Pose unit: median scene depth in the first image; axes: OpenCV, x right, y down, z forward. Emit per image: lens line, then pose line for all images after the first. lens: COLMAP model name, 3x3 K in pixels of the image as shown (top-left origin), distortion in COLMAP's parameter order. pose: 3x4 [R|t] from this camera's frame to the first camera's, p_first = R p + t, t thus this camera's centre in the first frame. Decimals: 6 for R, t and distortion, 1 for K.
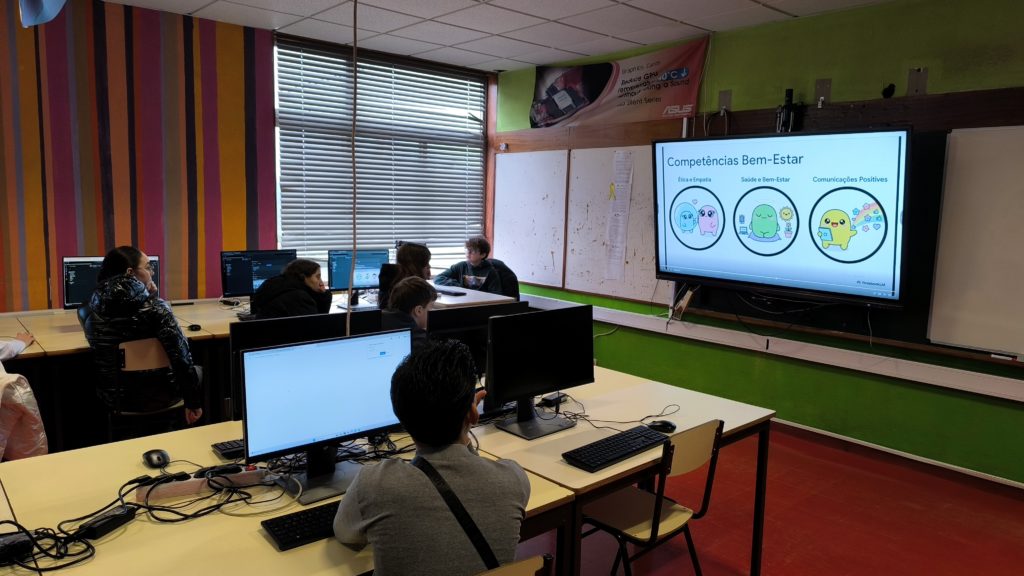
lens RADIAL K [[717.0, 0, 509.6], [0, 717.0, 284.9], [0, 0, 1]] dist [0.034894, -0.033659]
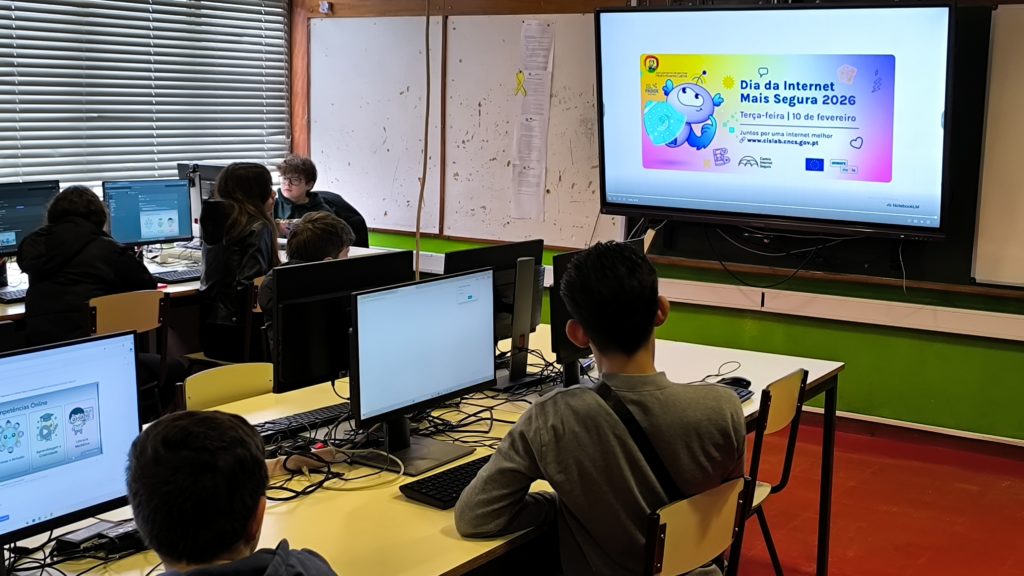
lens RADIAL K [[1347.5, 0, 514.0], [0, 1347.5, 288.1], [0, 0, 1]] dist [0.056882, 0.000000]
pose [[0.962239, -0.043577, 0.268694, -0.224567], [0.034881, 0.998704, 0.037054, 0.012052], [-0.269961, -0.026283, 0.962513, -0.208078]]
